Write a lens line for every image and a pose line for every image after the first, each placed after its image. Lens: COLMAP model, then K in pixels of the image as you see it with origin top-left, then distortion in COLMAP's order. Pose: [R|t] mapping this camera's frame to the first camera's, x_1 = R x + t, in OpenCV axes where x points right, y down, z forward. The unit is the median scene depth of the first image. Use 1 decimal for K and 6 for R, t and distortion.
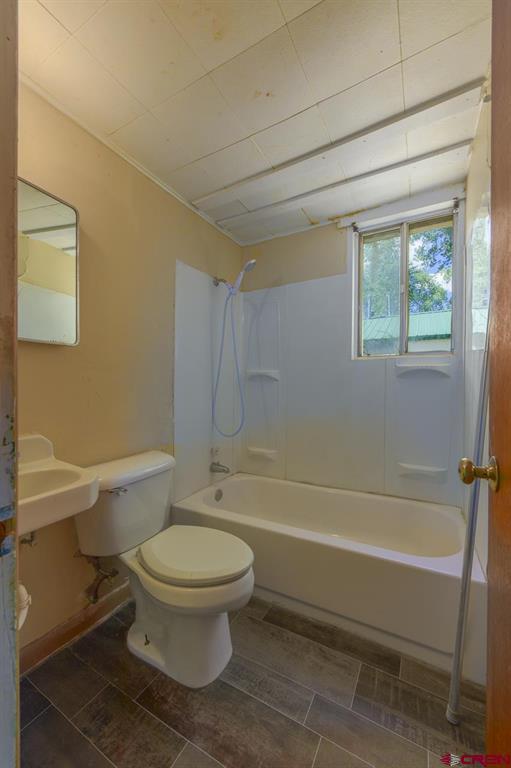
lens RADIAL K [[302.6, 0, 250.3], [0, 302.6, 387.8], [0, 0, 1]] dist [-0.002692, -0.000483]
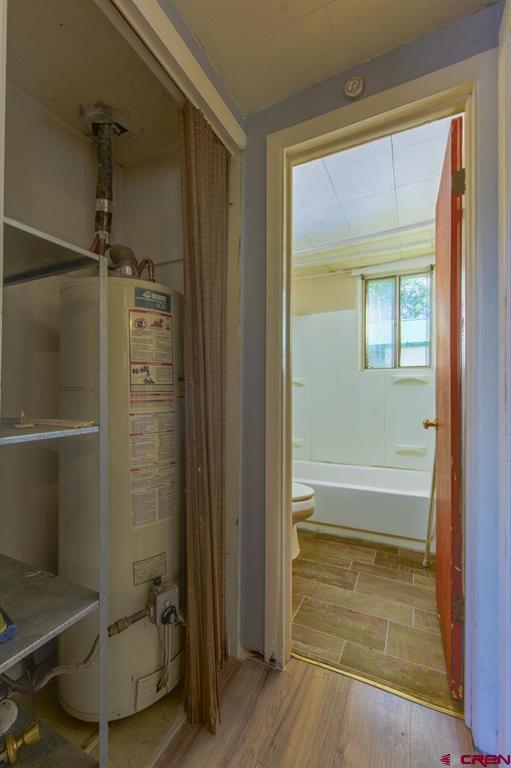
lens RADIAL K [[302.6, 0, 259.6], [0, 302.6, 384.6], [0, 0, 1]] dist [-0.002692, -0.000483]
pose [[0.998754, 0.006059, 0.049534, -0.386045], [-0.004847, 0.999687, -0.024557, 0.008534], [-0.049667, 0.024286, 0.998471, -0.707433]]
